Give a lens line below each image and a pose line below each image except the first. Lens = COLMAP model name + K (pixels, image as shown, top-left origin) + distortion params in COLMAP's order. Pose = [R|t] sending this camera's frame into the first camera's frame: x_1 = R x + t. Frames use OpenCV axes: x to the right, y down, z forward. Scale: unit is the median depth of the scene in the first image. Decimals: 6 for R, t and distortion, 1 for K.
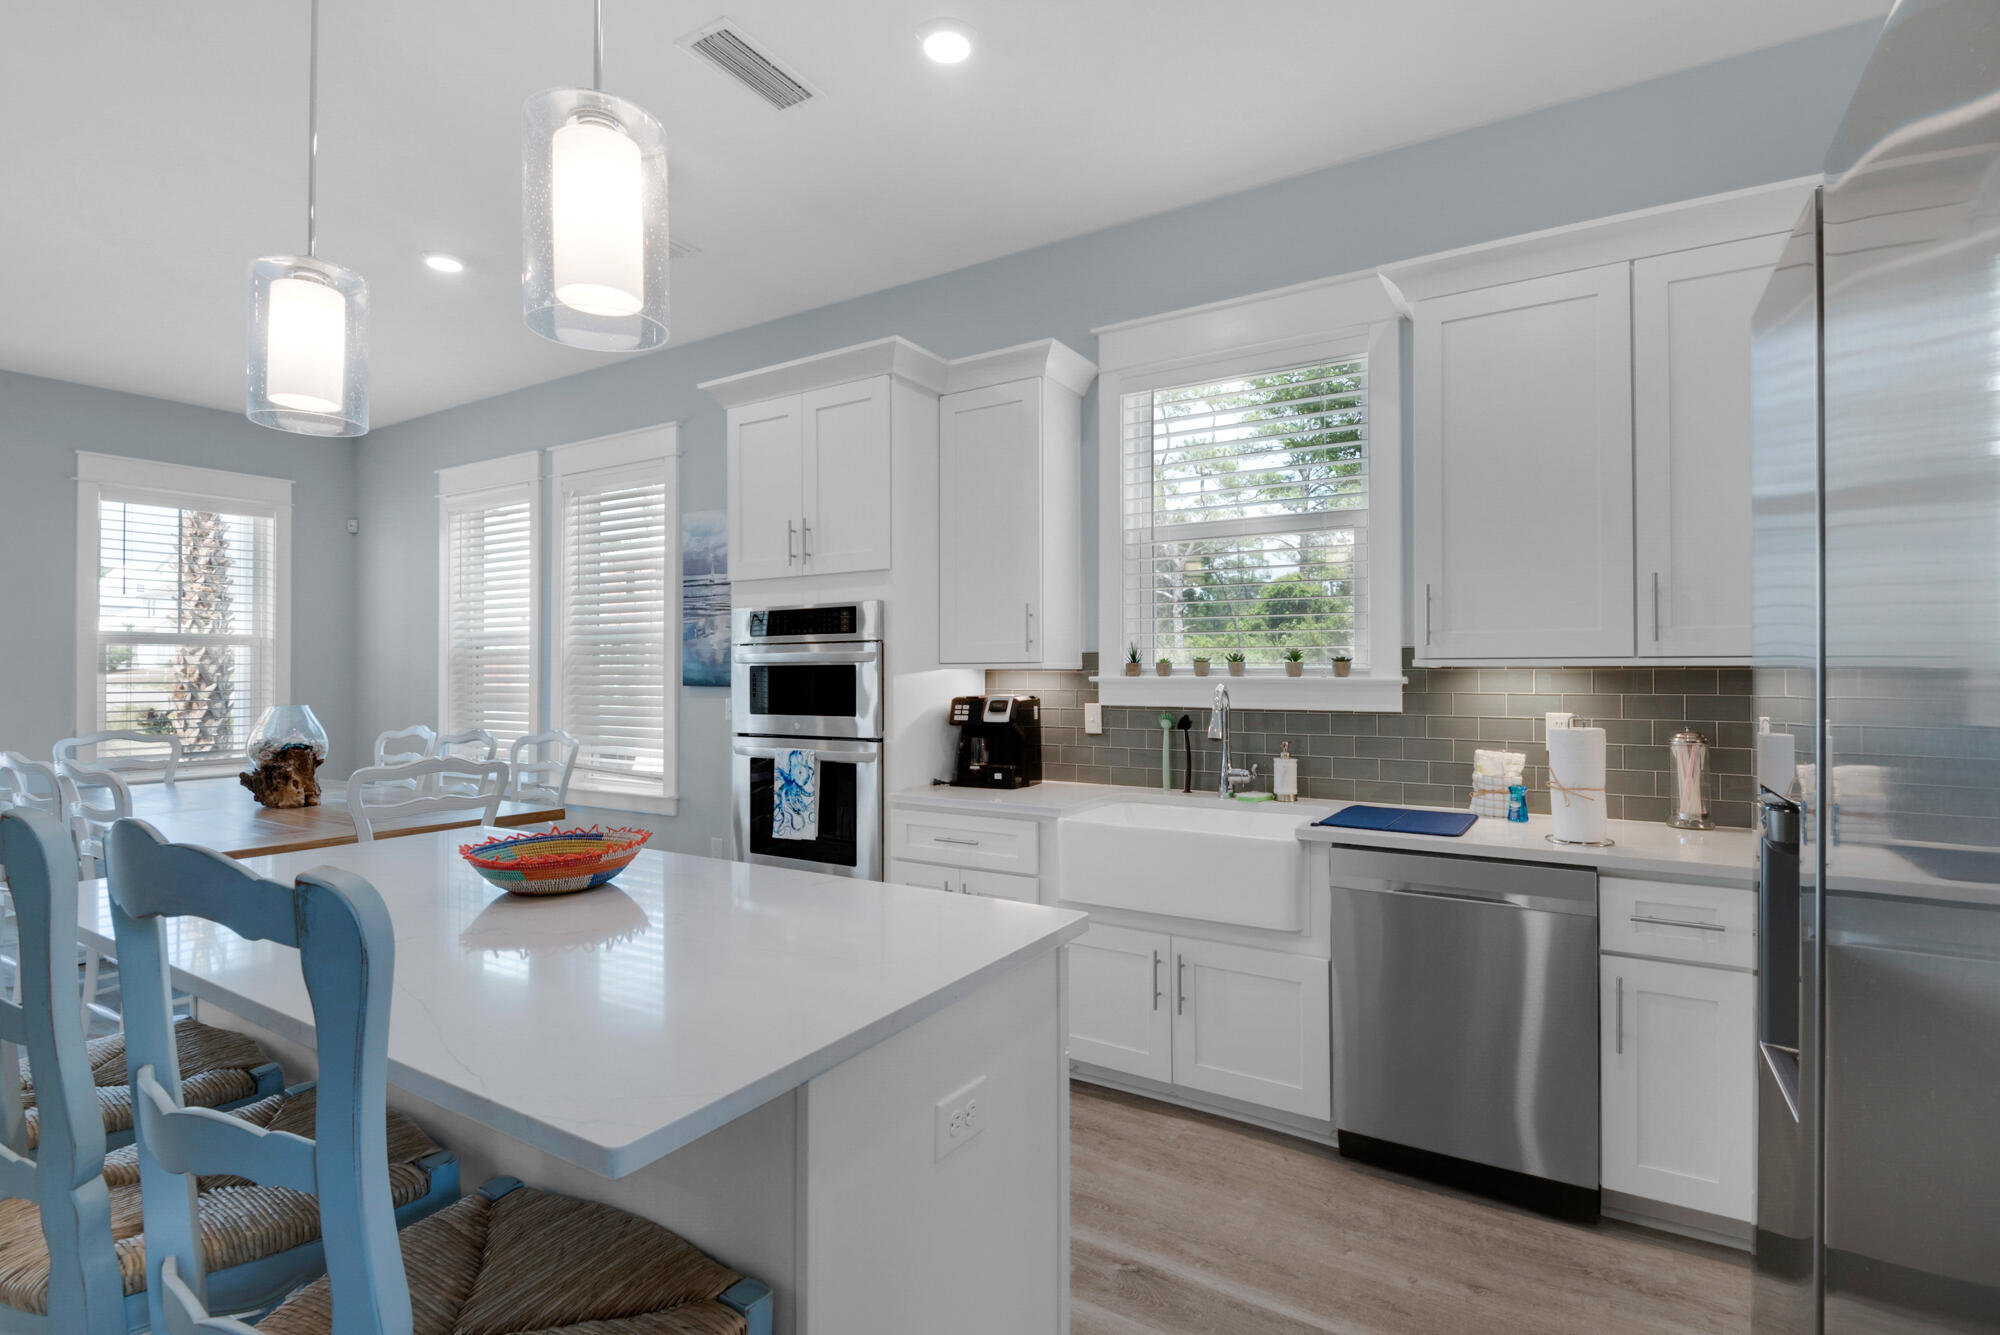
lens RADIAL K [[987.2, 0, 1020.3], [0, 987.2, 662.2], [0, 0, 1]] dist [0.034628, -0.005054]
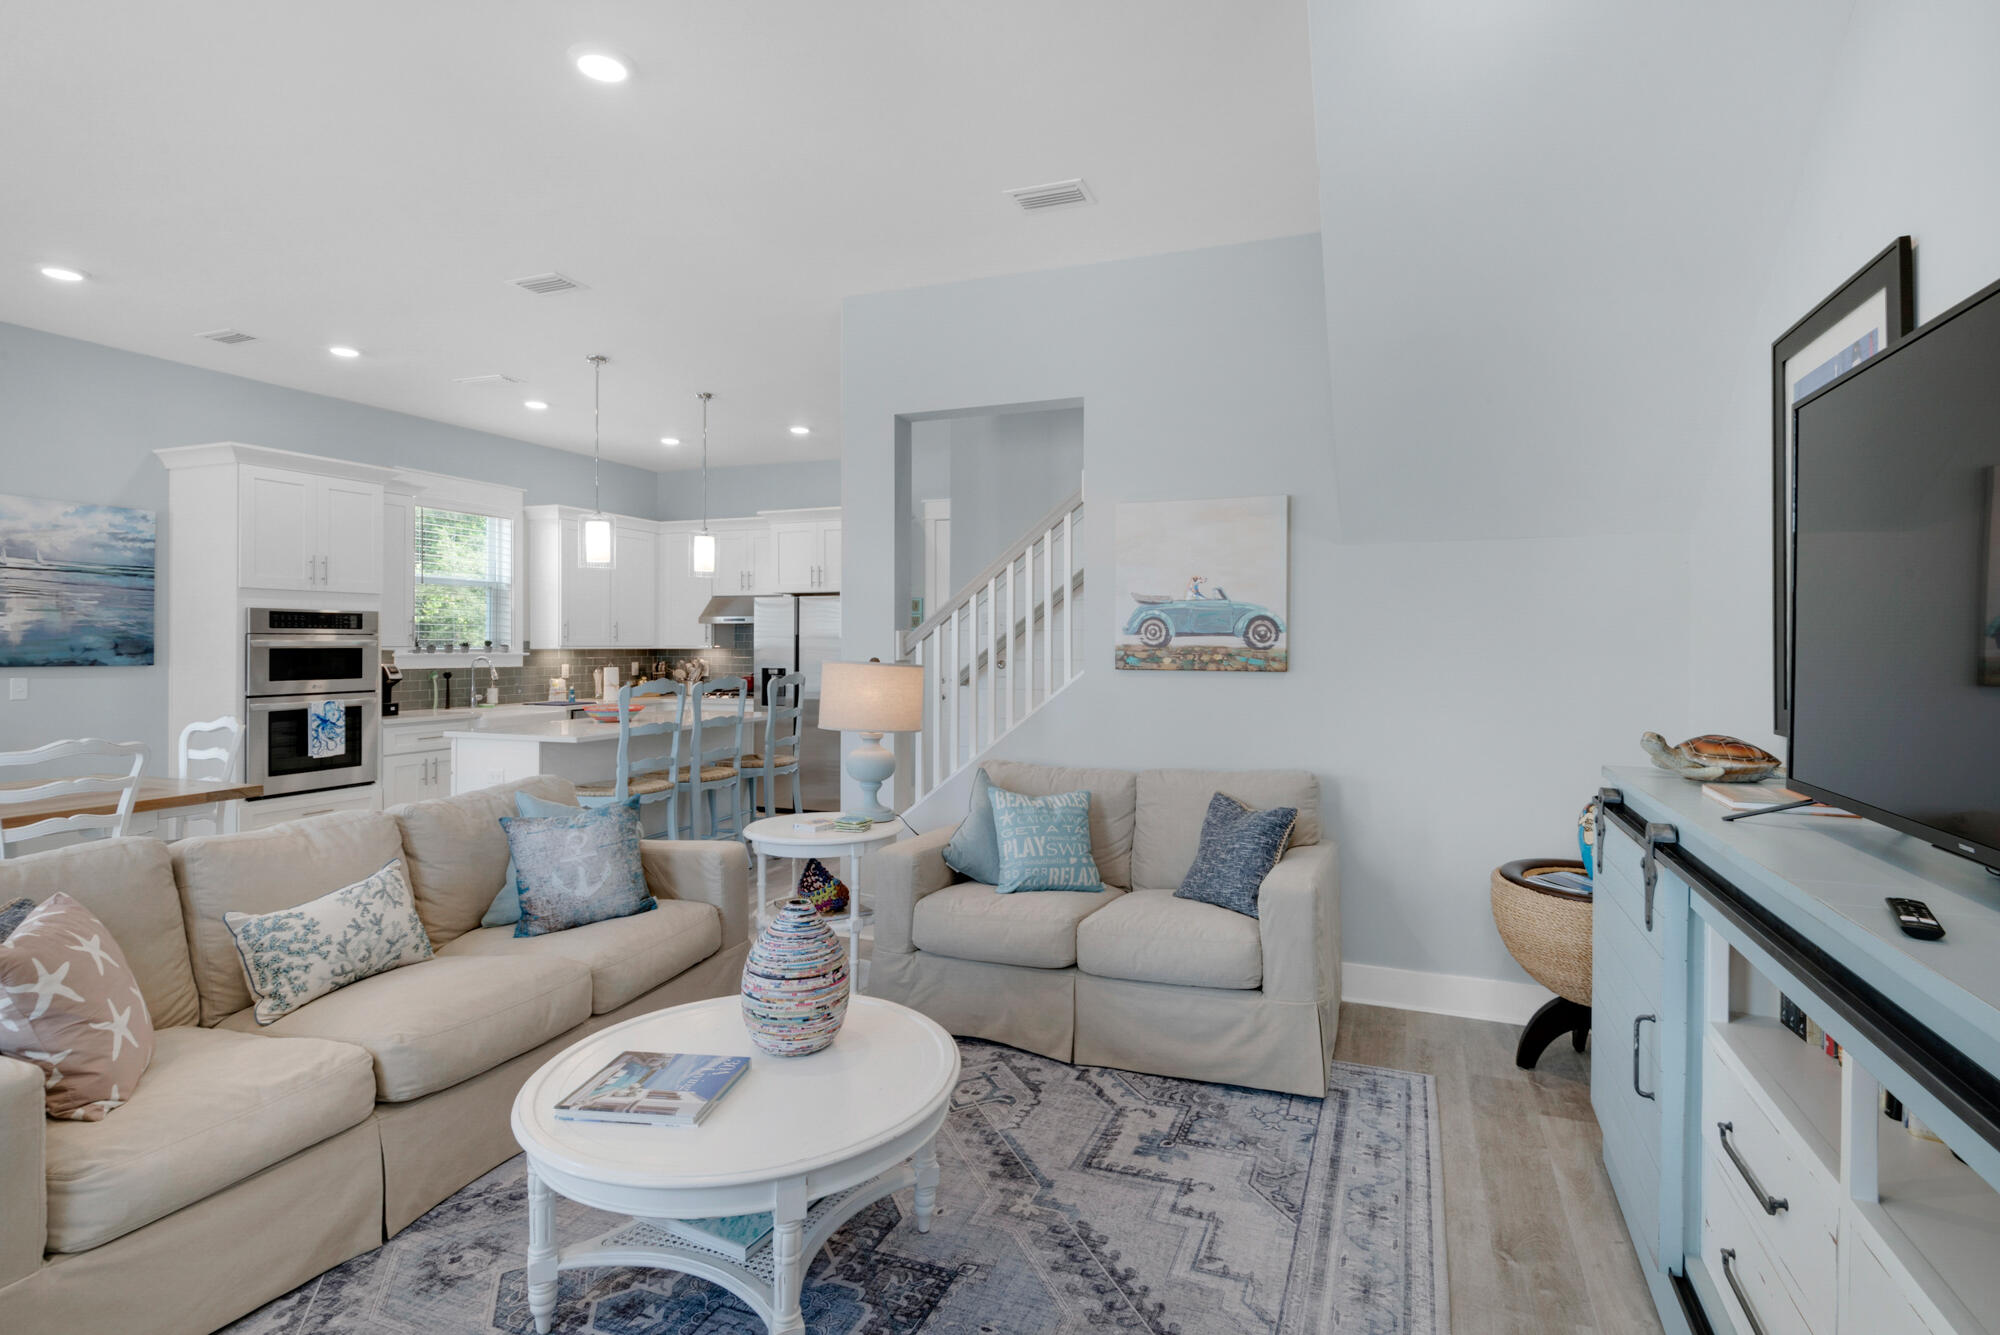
lens RADIAL K [[987.2, 0, 1036.1], [0, 987.2, 646.7], [0, 0, 1]] dist [0.034628, -0.005054]
pose [[-0.217213, -0.002025, 0.976122, -2.072423], [-0.015161, 0.999884, -0.001299, -0.014547], [-0.976006, -0.015081, -0.217219, 0.237970]]
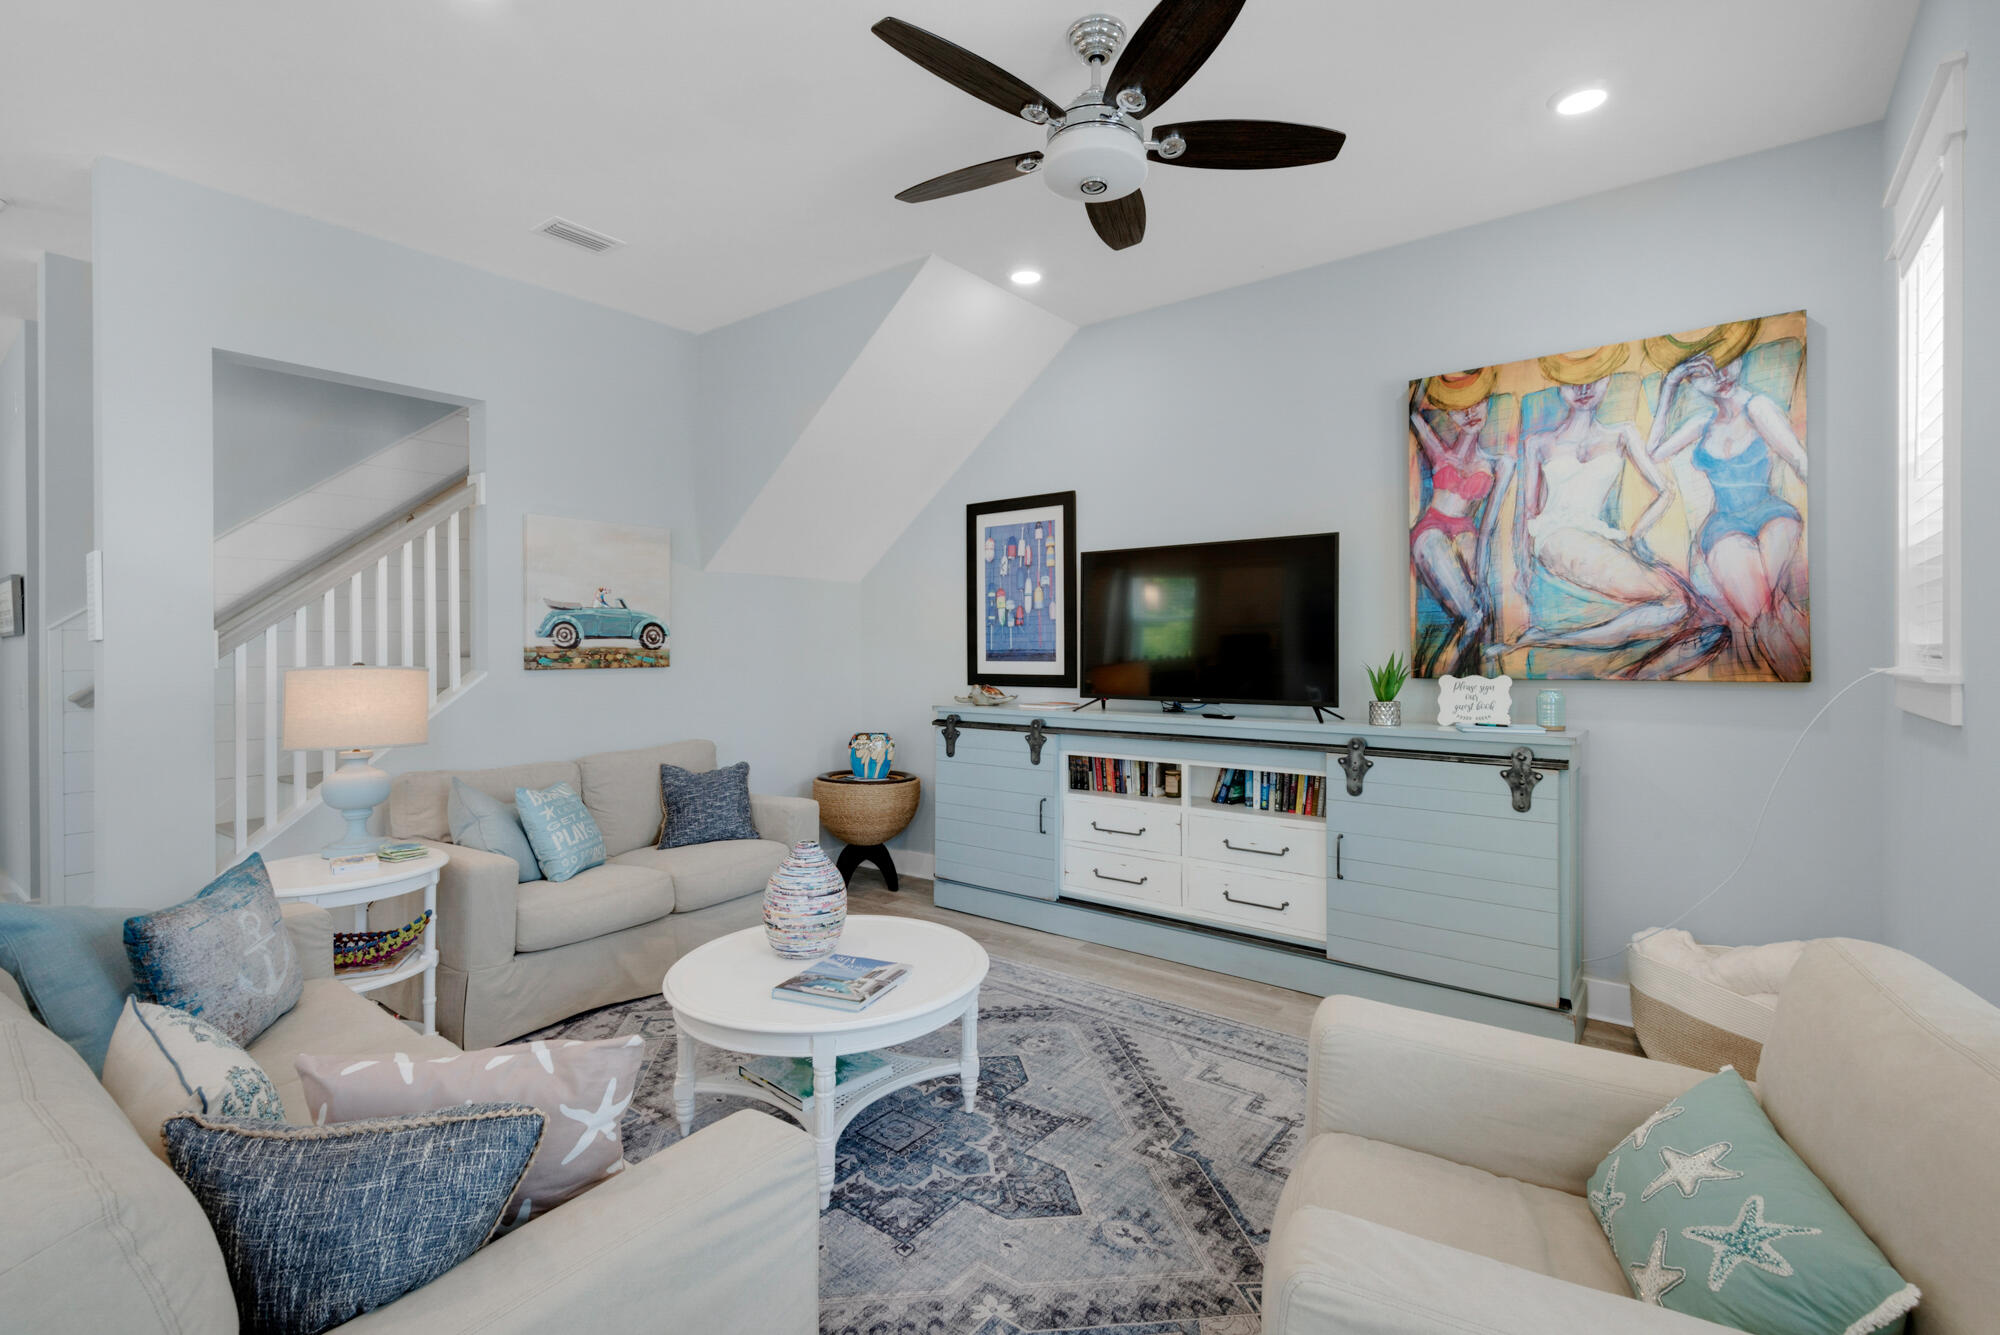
lens RADIAL K [[934.6, 0, 1002.8], [0, 934.6, 650.0], [0, 0, 1]] dist [0.022861, -0.000909]
pose [[-0.994891, 0.005665, 0.100800, -1.674216], [0.004669, 0.999938, -0.010115, -0.001322], [-0.100851, -0.009593, -0.994855, 0.978759]]
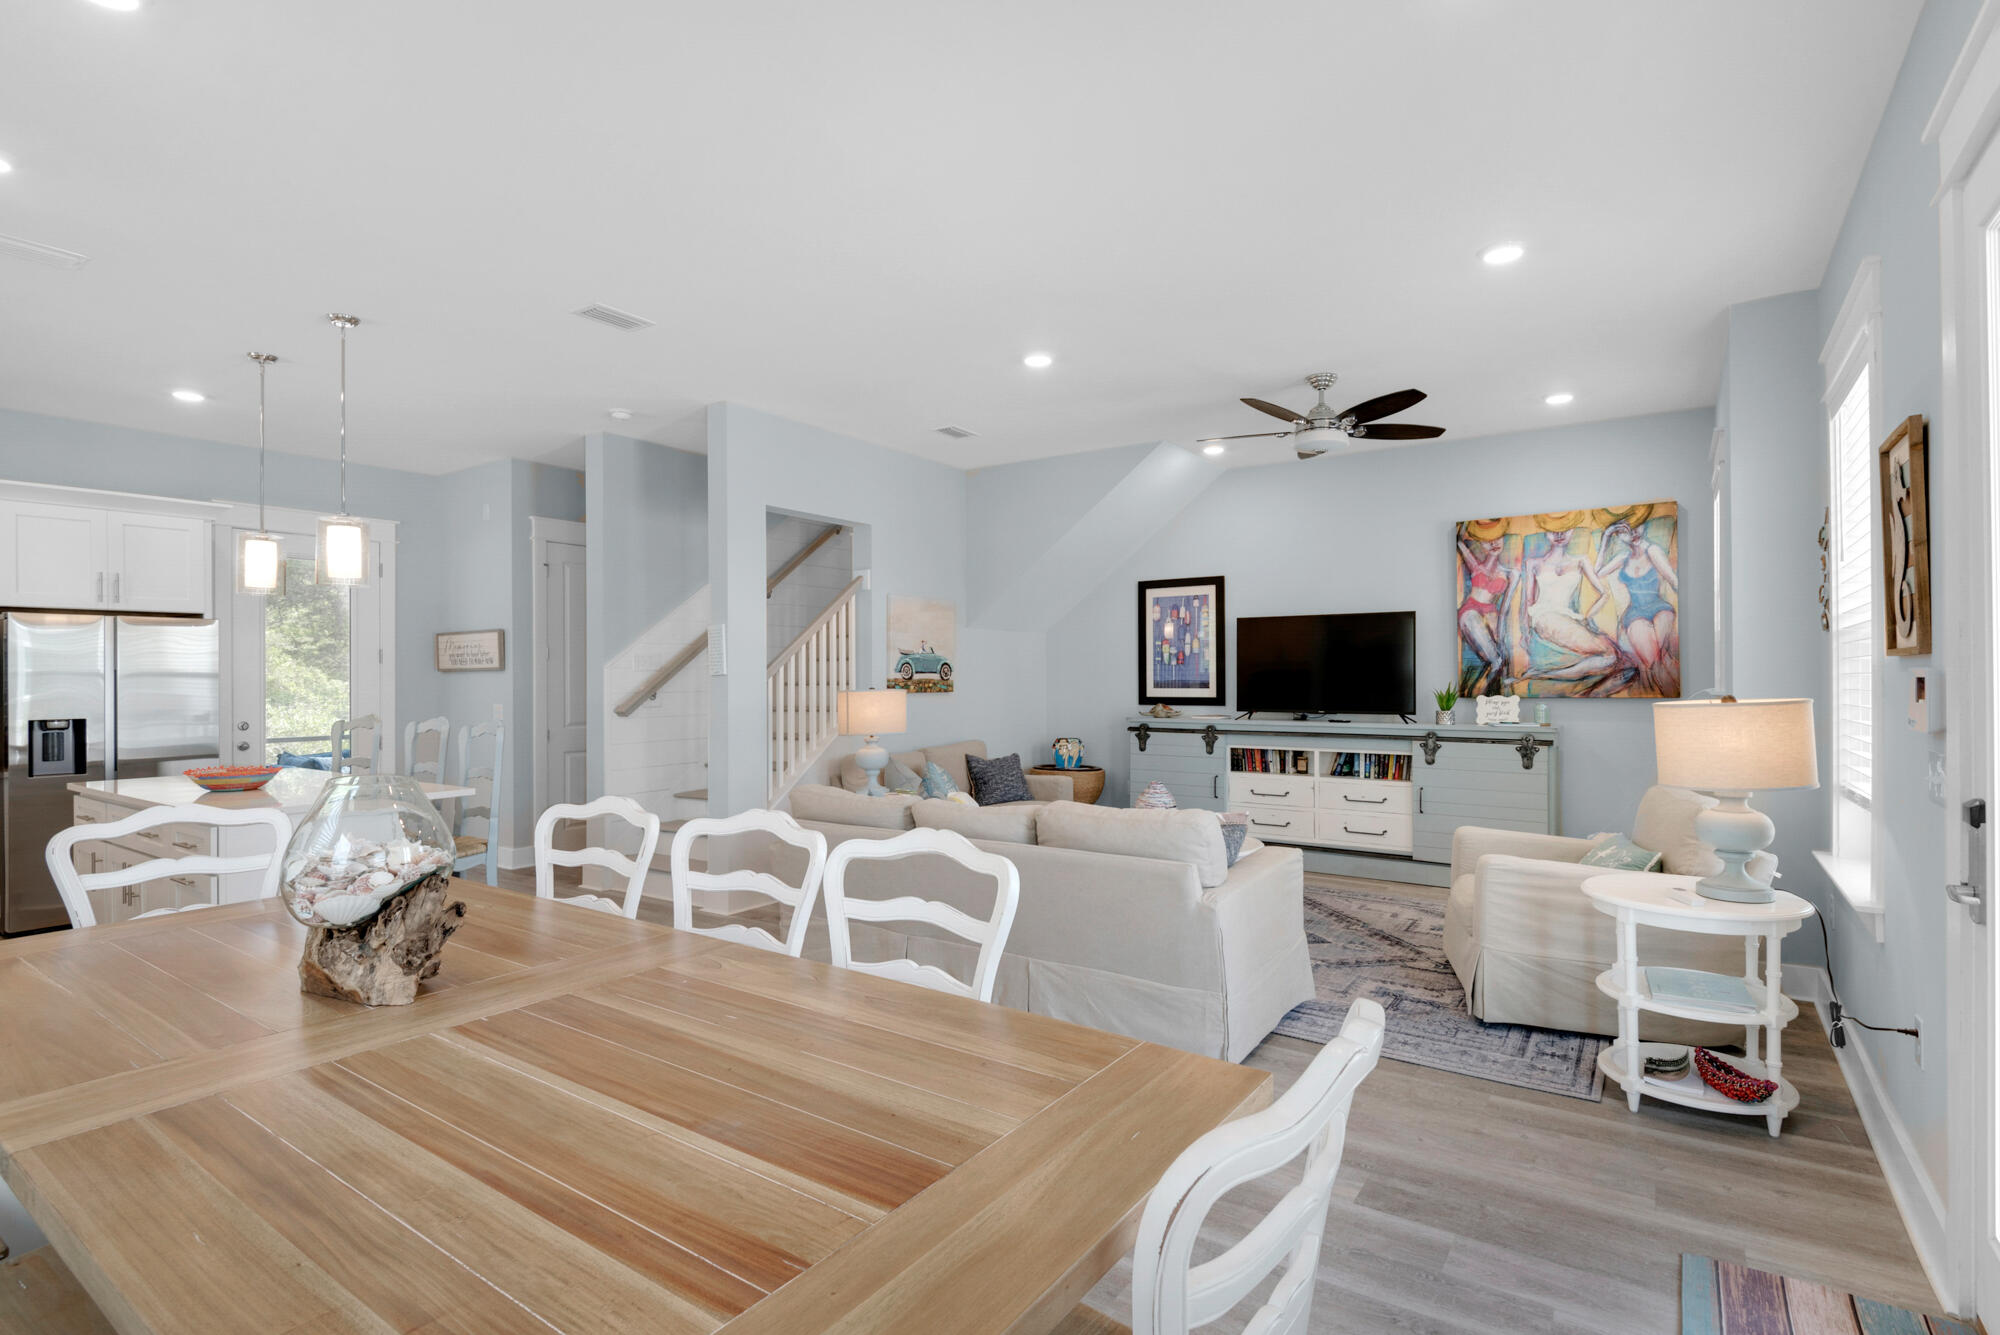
lens RADIAL K [[987.2, 0, 966.6], [0, 987.2, 674.5], [0, 0, 1]] dist [0.034628, -0.005054]
pose [[-0.998616, 0.006054, 0.052240, -1.223428], [0.005255, 0.999867, -0.015432, 0.002285], [-0.052327, -0.015136, -0.998515, 1.763315]]
